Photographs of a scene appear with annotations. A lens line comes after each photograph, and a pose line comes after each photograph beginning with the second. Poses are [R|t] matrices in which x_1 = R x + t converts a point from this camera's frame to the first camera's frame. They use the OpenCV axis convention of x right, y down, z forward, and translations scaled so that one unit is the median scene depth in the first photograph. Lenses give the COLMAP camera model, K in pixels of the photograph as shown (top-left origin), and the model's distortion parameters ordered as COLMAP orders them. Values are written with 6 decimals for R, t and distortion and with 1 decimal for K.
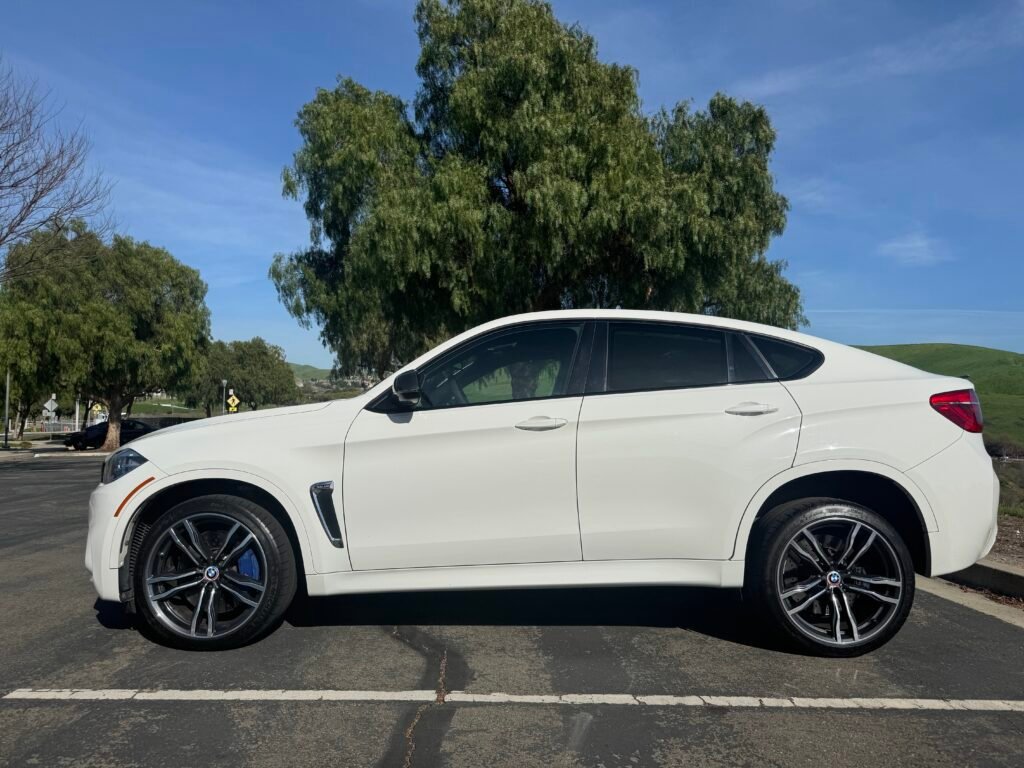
lens RADIAL K [[723.5, 0, 525.3], [0, 723.5, 388.4], [0, 0, 1]] dist [0.028751, -0.025499]
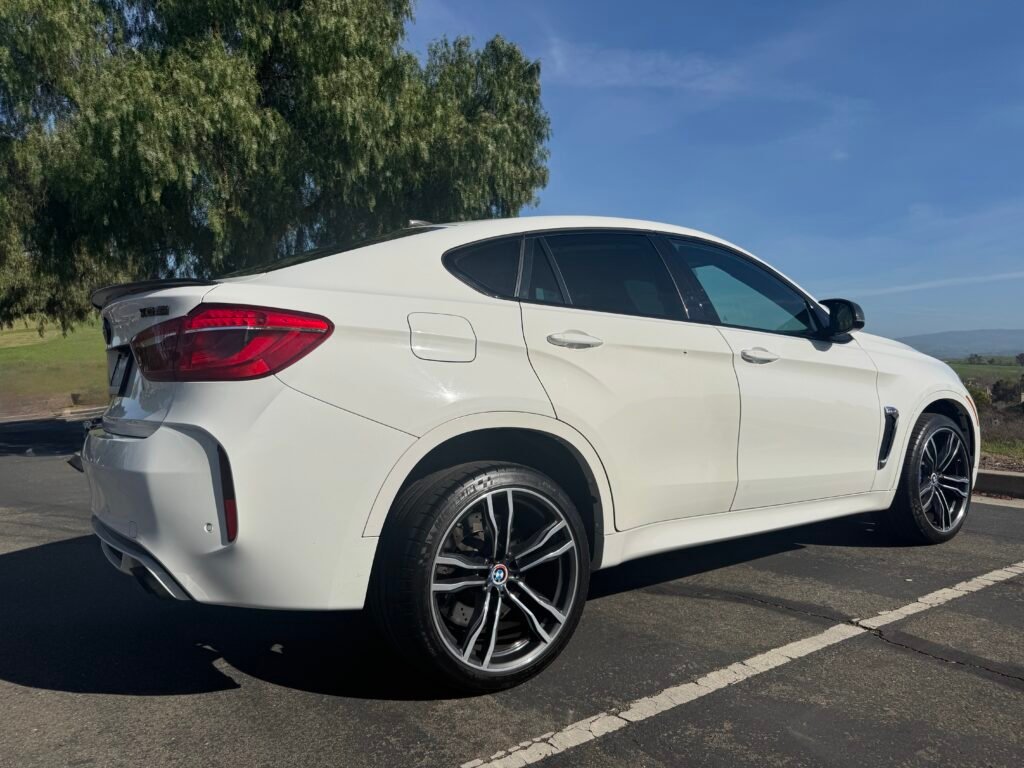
lens RADIAL K [[723.5, 0, 525.3], [0, 723.5, 388.4], [0, 0, 1]] dist [0.028751, -0.025499]
pose [[0.839204, -0.043061, 0.542109, -0.258799], [0.004589, 0.997385, 0.072121, 0.008608], [-0.543797, -0.058037, 0.837208, 0.110076]]
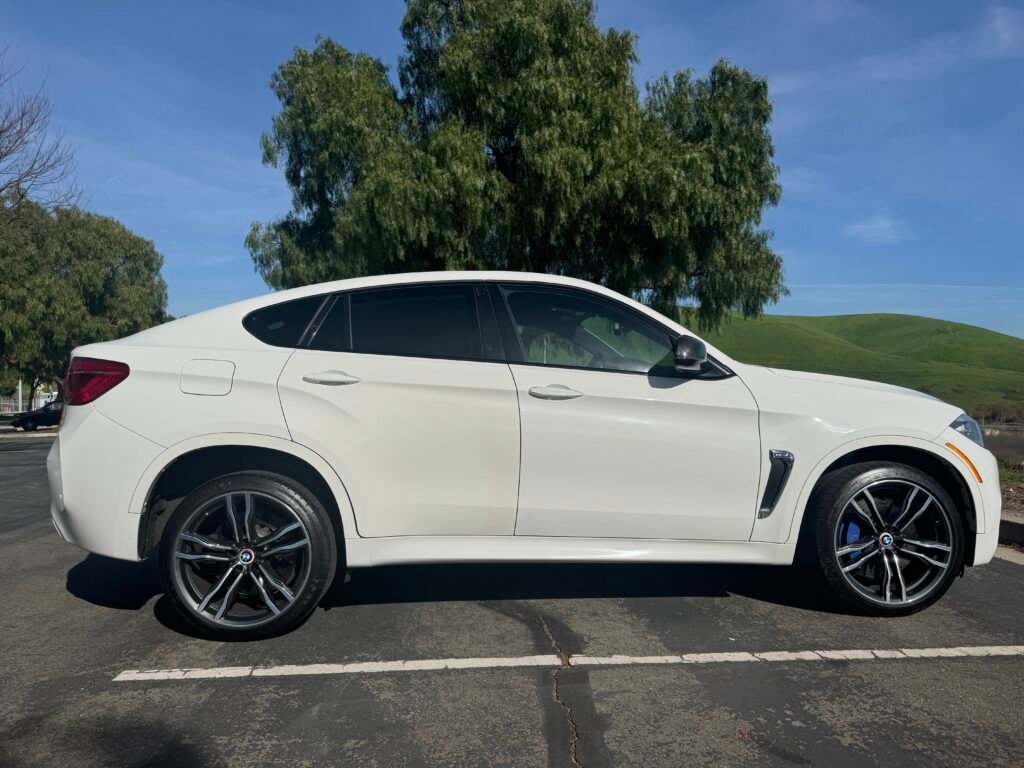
lens RADIAL K [[723.5, 0, 525.3], [0, 723.5, 388.4], [0, 0, 1]] dist [0.028751, -0.025499]
pose [[0.997486, -0.013924, 0.069482, -0.073030], [0.011408, 0.999269, 0.036477, 0.004134], [-0.069939, -0.035593, 0.996916, 0.007378]]
